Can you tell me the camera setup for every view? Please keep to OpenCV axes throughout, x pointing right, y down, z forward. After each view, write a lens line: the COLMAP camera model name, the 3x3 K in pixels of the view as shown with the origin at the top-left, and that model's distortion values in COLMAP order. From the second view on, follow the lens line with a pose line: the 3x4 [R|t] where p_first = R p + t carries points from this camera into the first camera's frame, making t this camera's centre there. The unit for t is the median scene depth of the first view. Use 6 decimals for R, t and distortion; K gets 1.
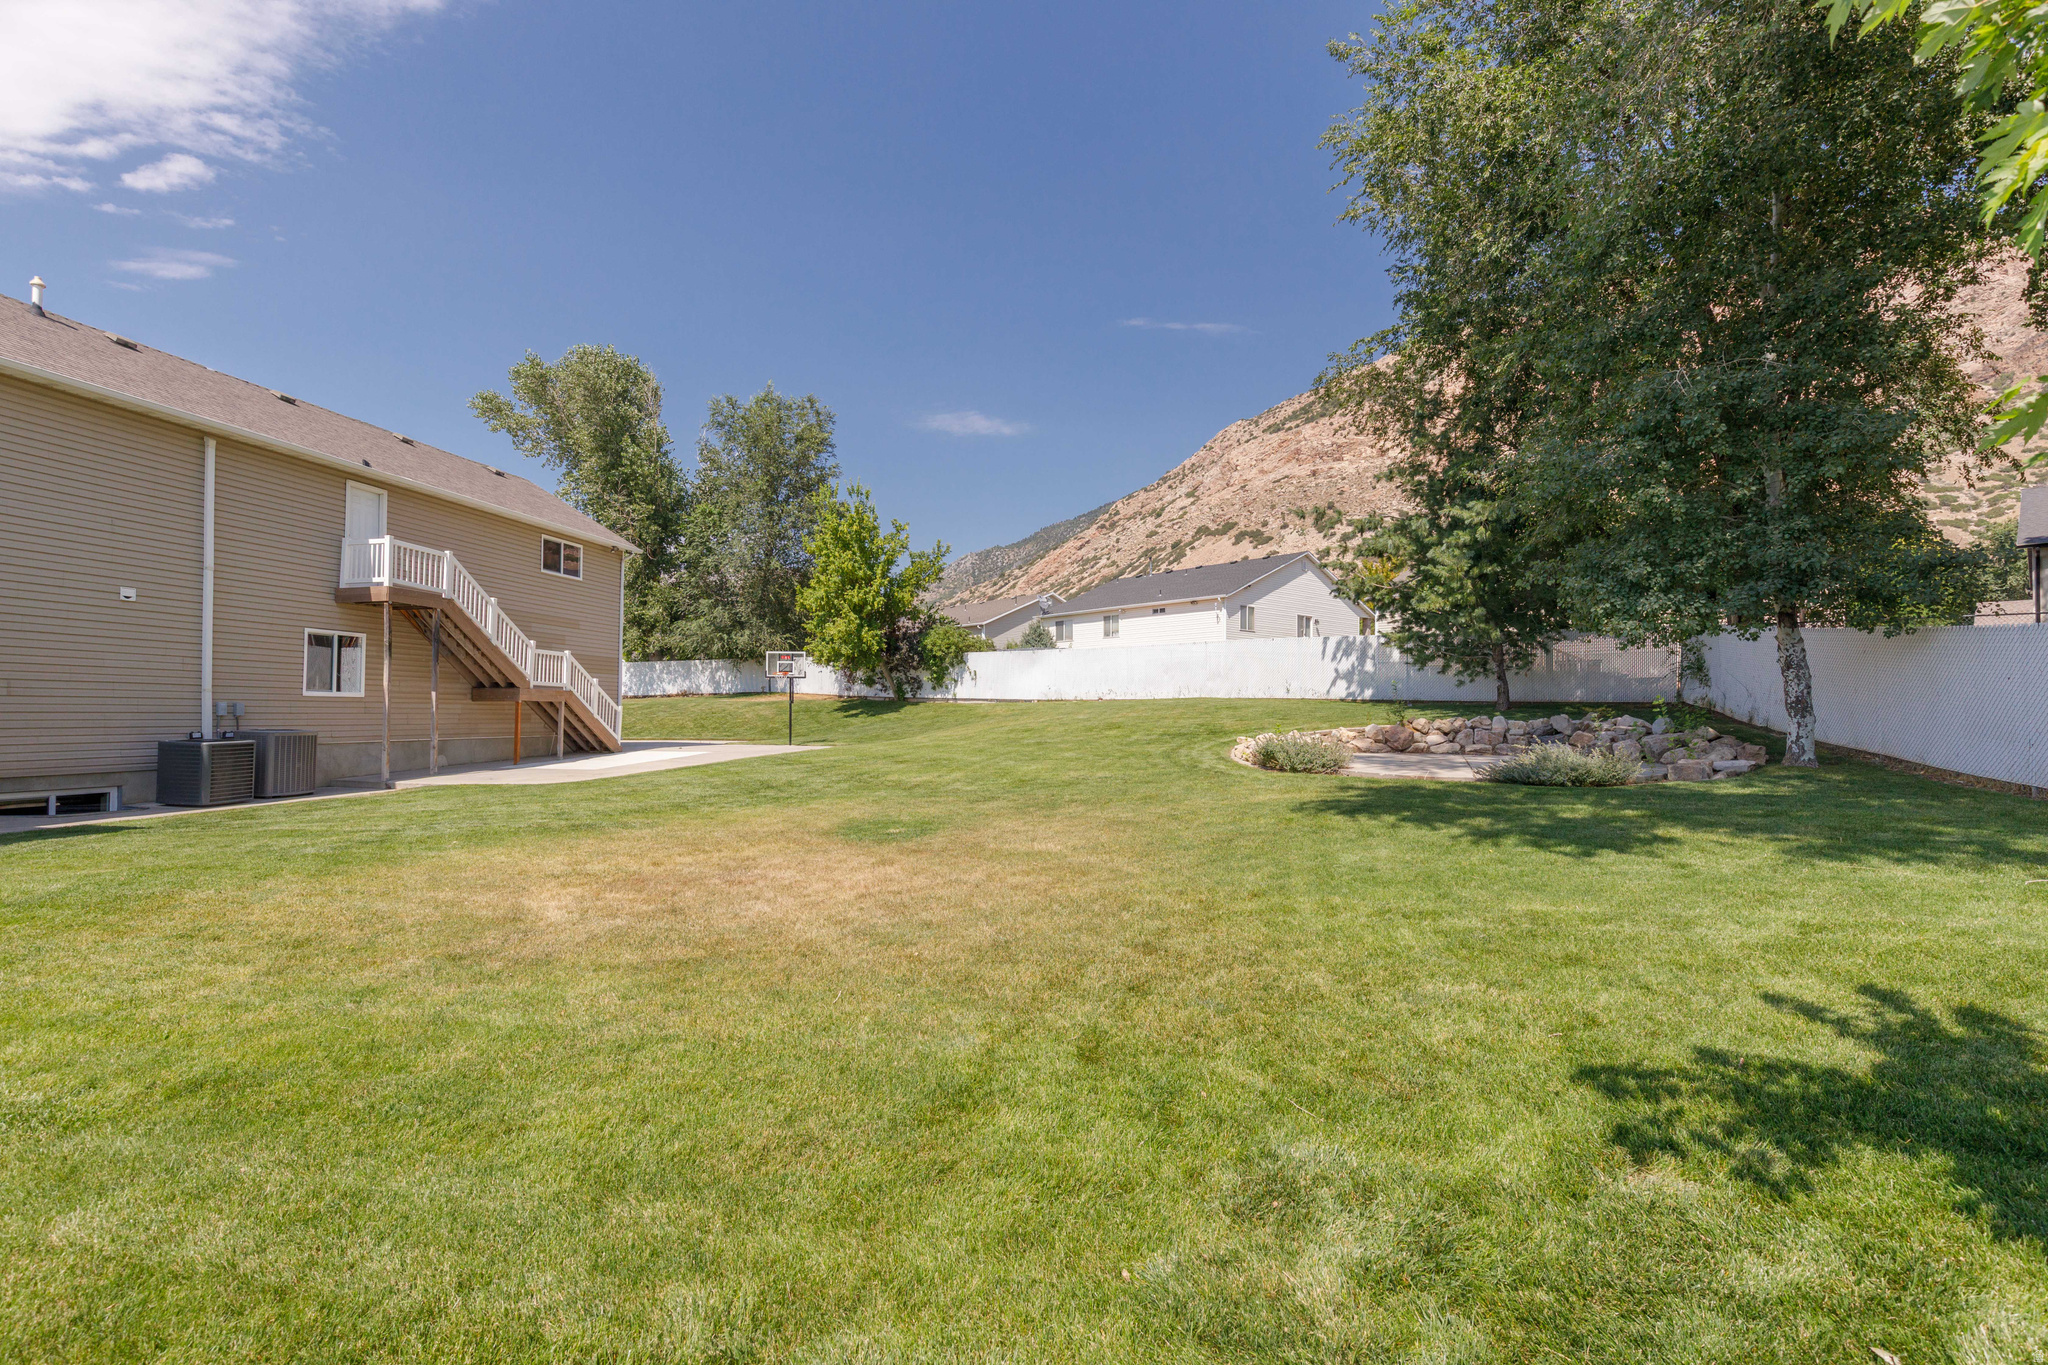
lens RADIAL K [[913.0, 0, 1024.0], [0, 913.0, 682.5], [0, 0, 1]] dist [0.016228, 0.000010]
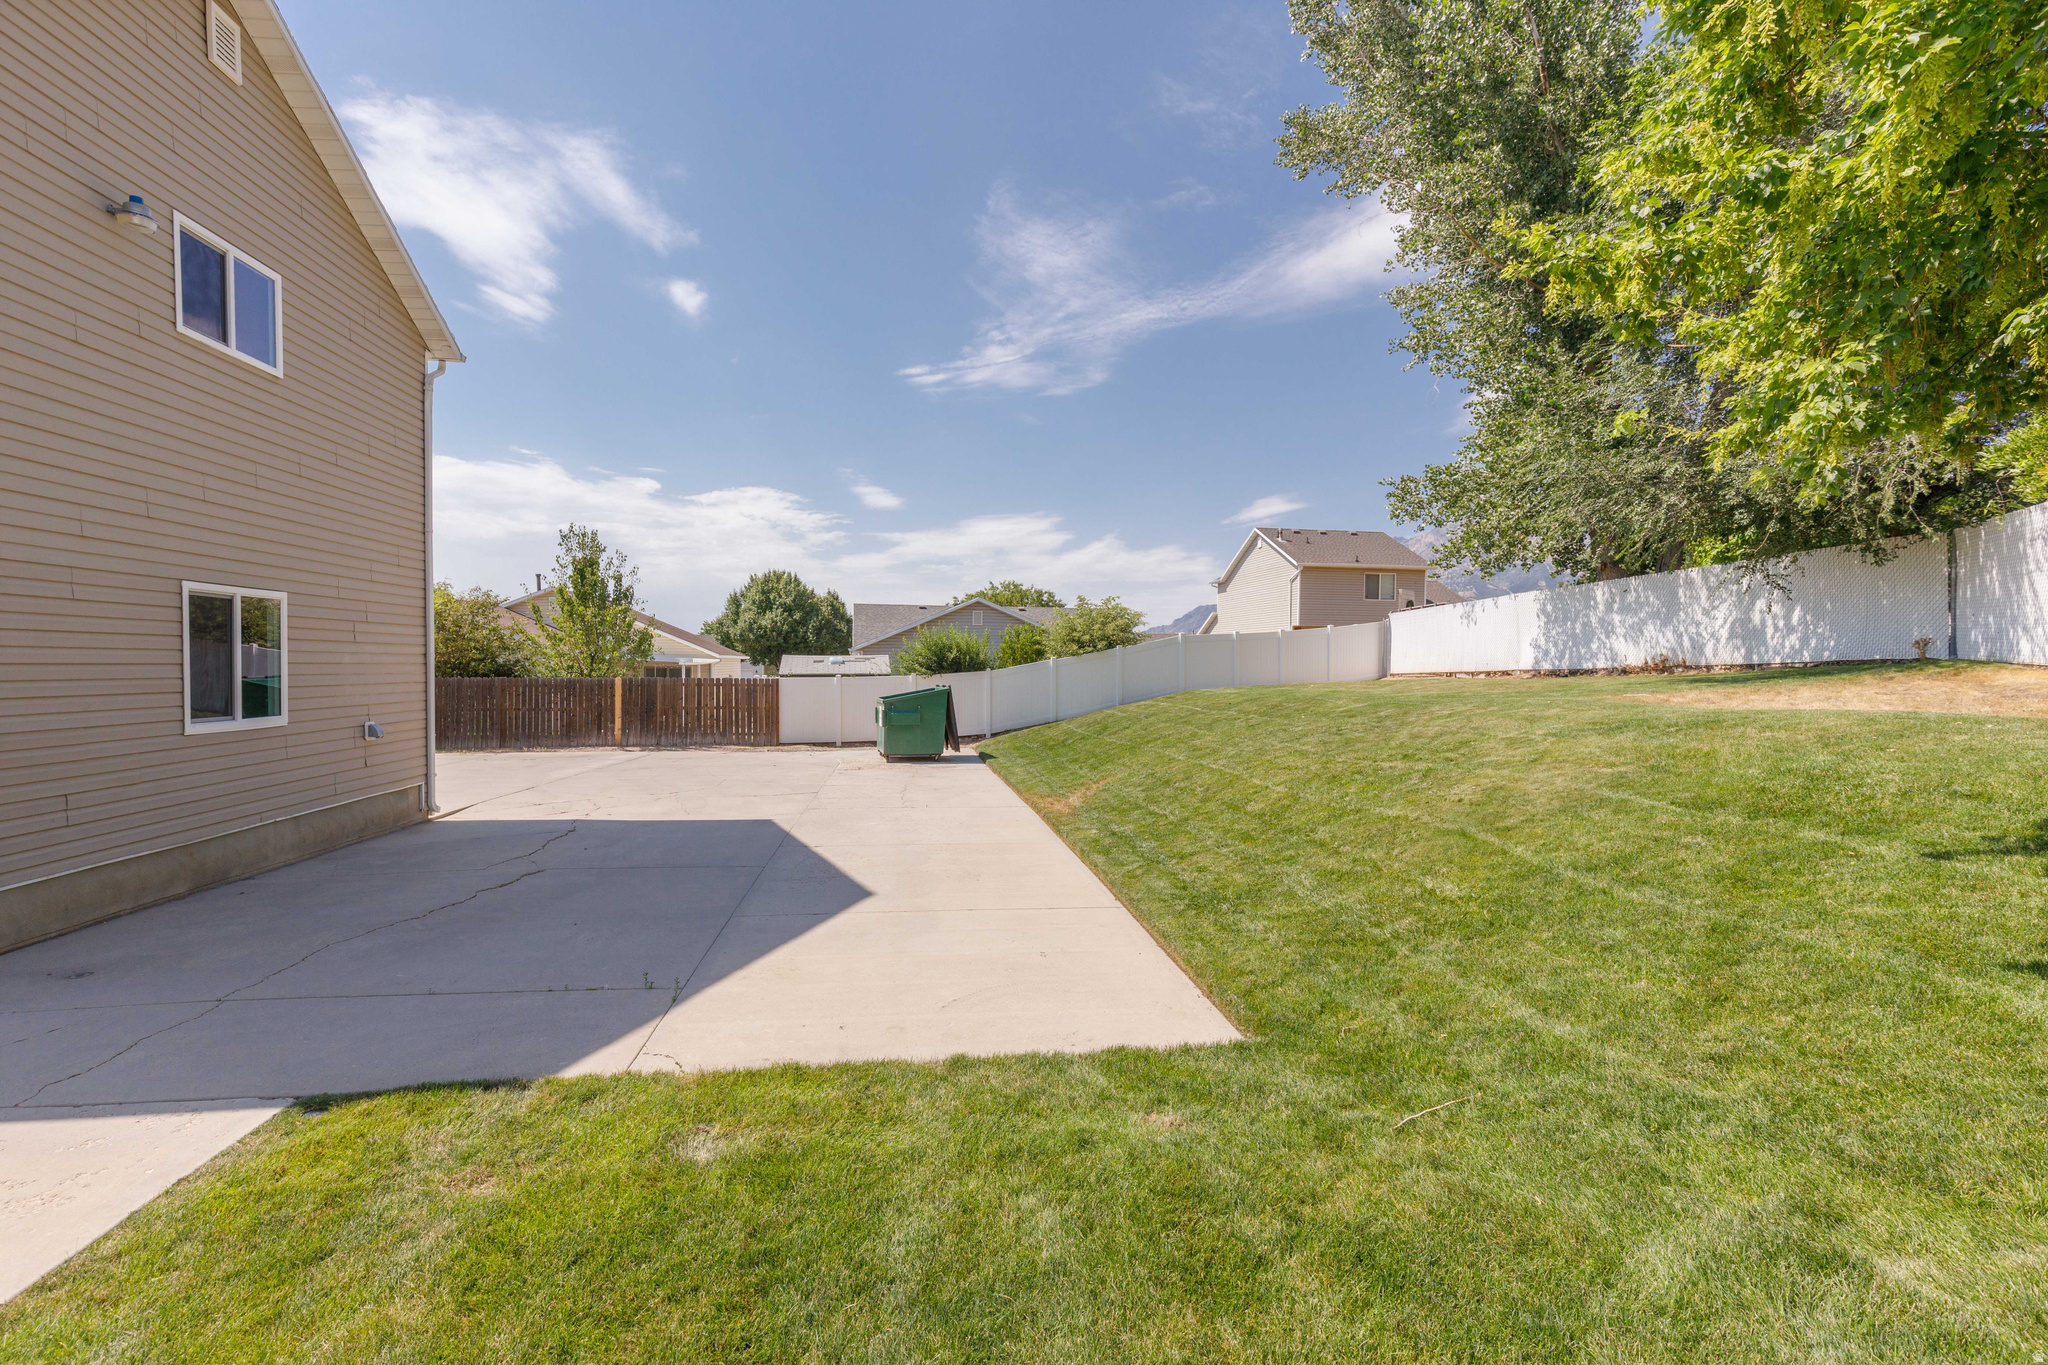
lens RADIAL K [[926.5, 0, 1013.9], [0, 926.5, 689.6], [0, 0, 1]] dist [0.004852, 0.000250]
pose [[0.301672, 0.020742, -0.953186, -0.214192], [0.028244, 0.999130, 0.030680, 0.007135], [0.952993, -0.036178, 0.300824, 1.275055]]
